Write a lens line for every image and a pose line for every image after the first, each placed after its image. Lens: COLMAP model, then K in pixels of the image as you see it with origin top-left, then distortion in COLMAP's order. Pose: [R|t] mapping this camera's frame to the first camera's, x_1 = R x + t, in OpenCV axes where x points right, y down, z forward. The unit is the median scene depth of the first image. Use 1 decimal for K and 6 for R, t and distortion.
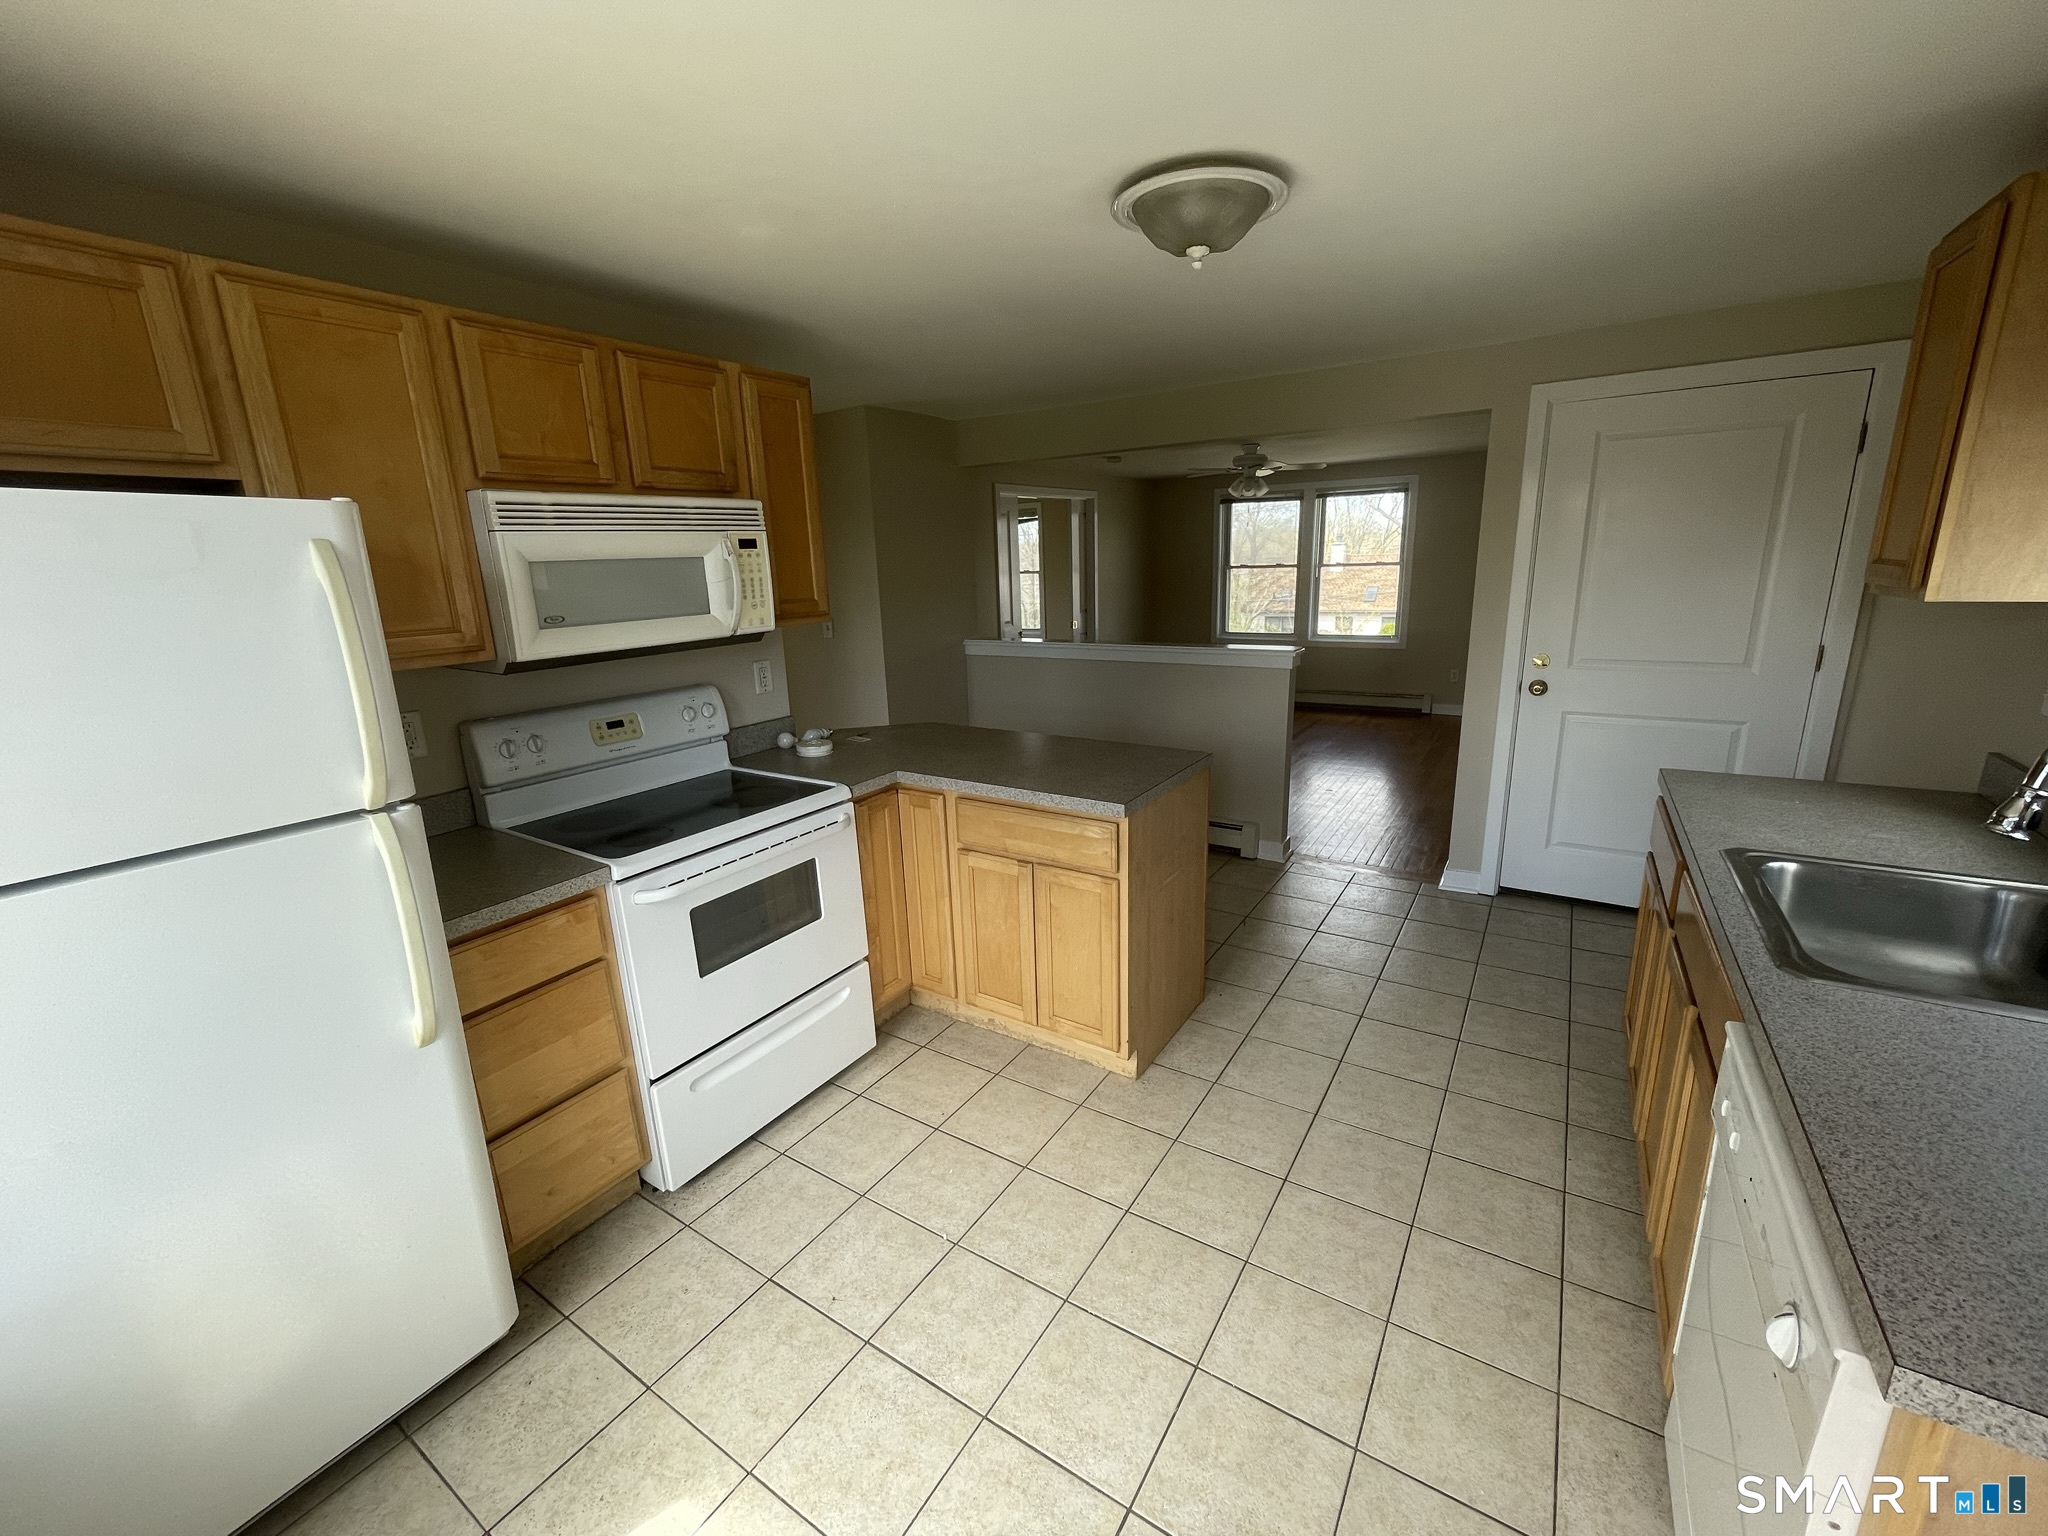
lens RADIAL K [[826.1, 0, 1024.0], [0, 826.1, 768.0], [0, 0, 1]] dist [0.000345, 0.000008]
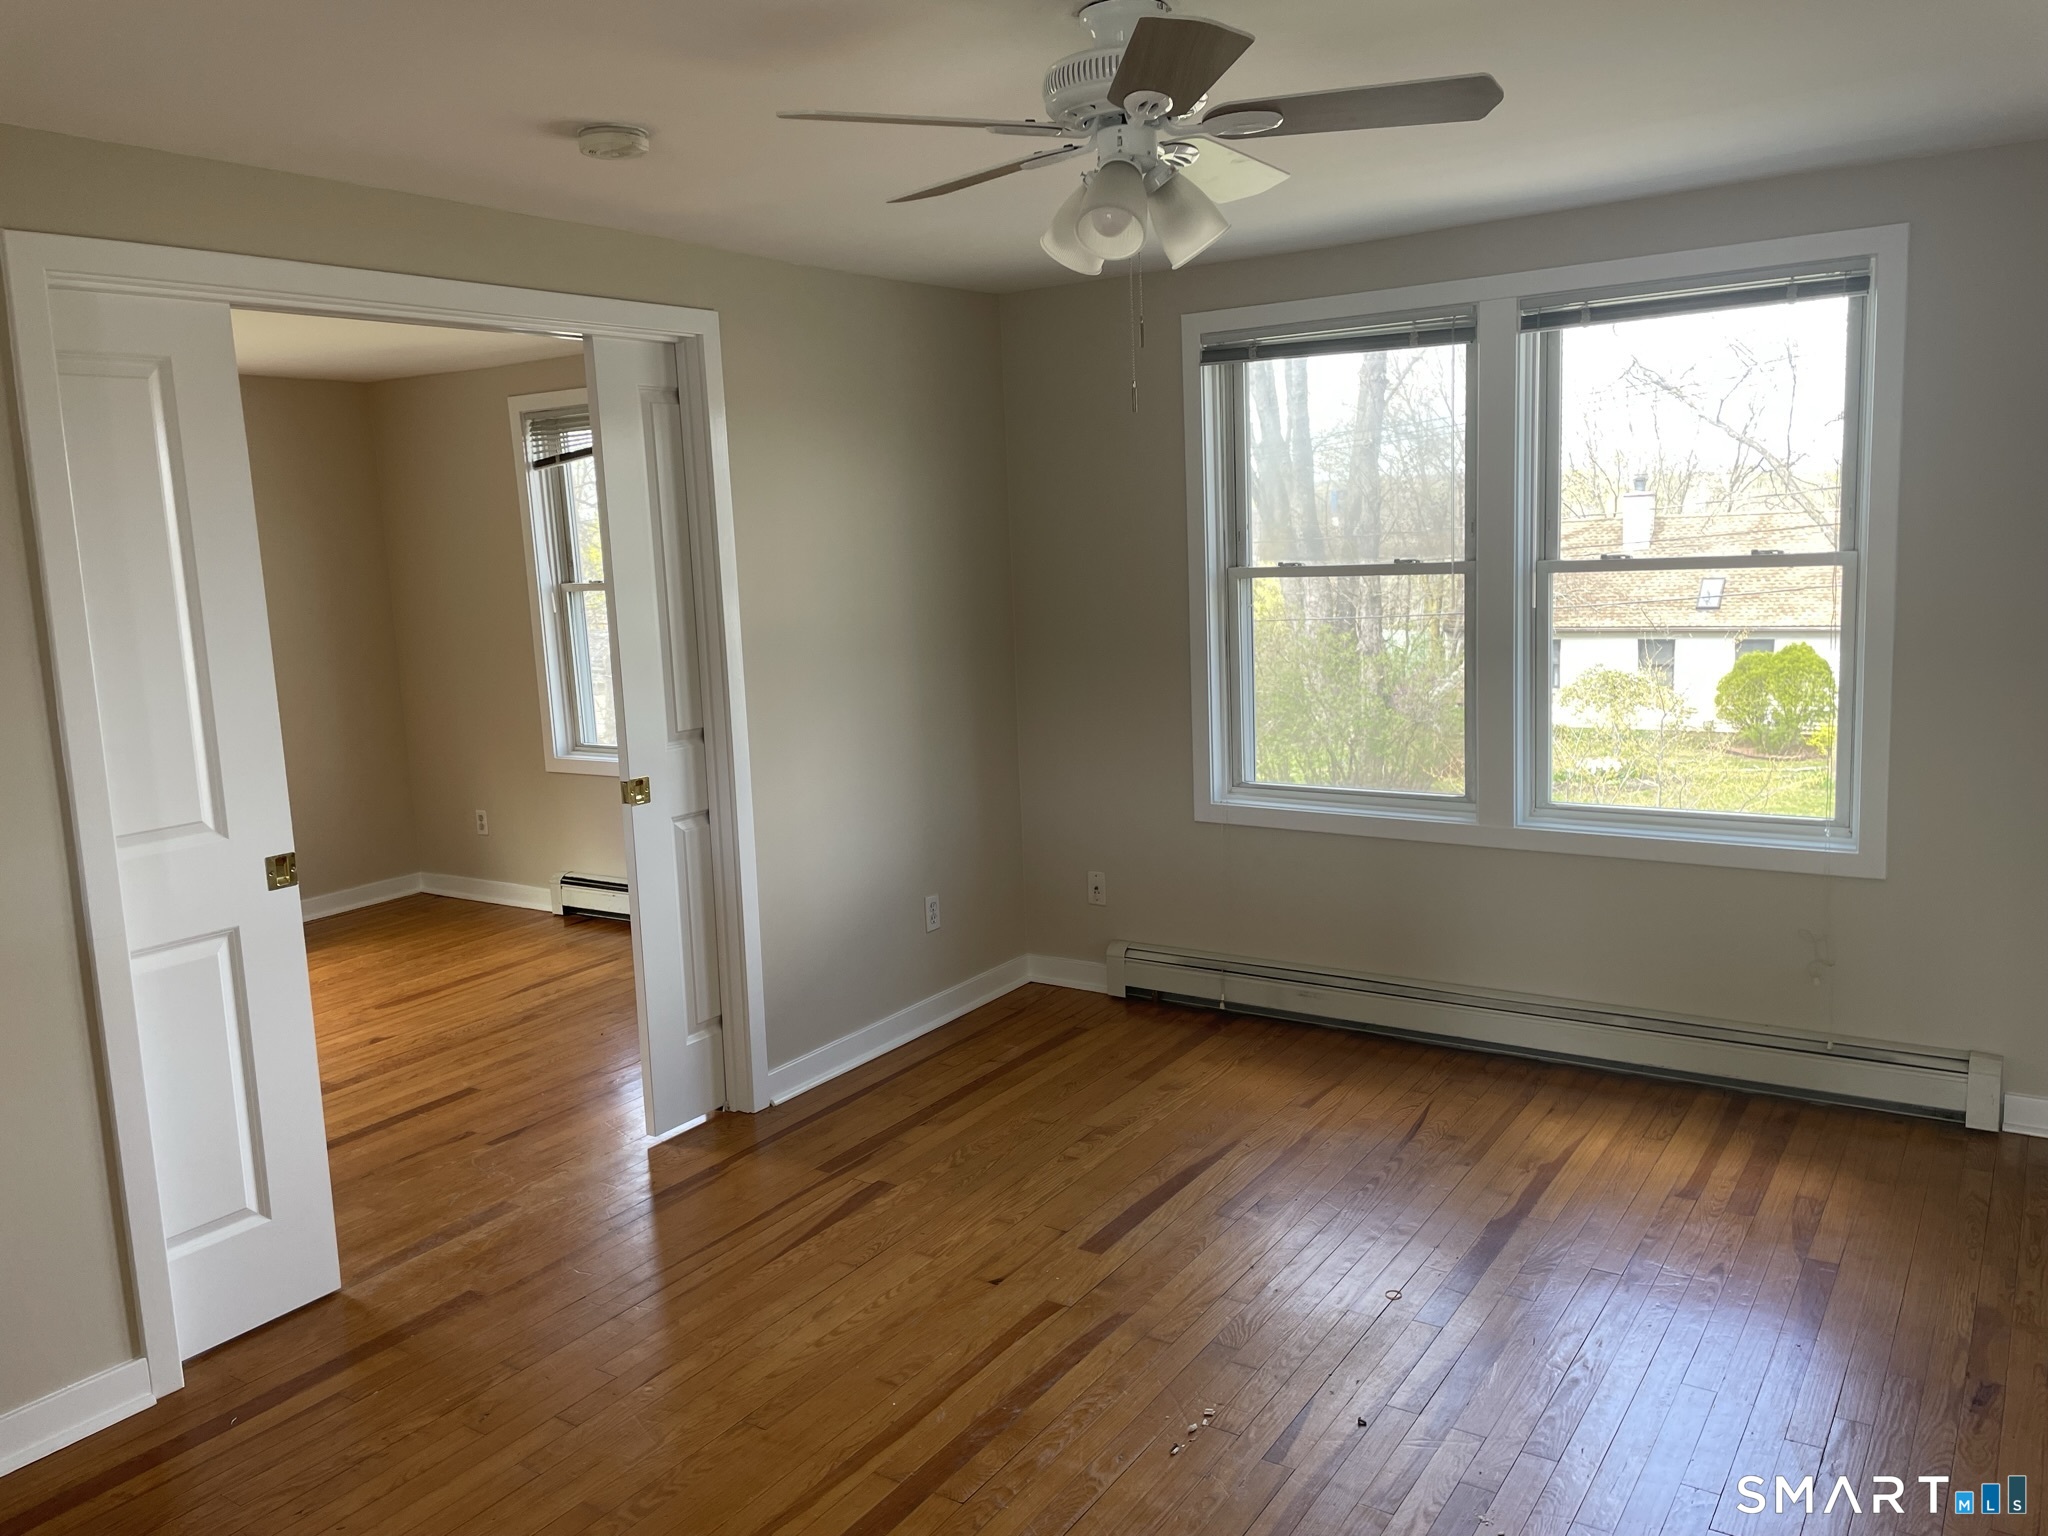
lens RADIAL K [[1582.4, 0, 1024.0], [0, 1582.4, 768.0], [0, 0, 1]] dist [0.051480, 0.001487]
pose [[0.999883, -0.007910, -0.013074, 0.187875], [0.006572, 0.995026, -0.099398, -0.124396], [0.013795, 0.099301, 0.994962, 0.465292]]
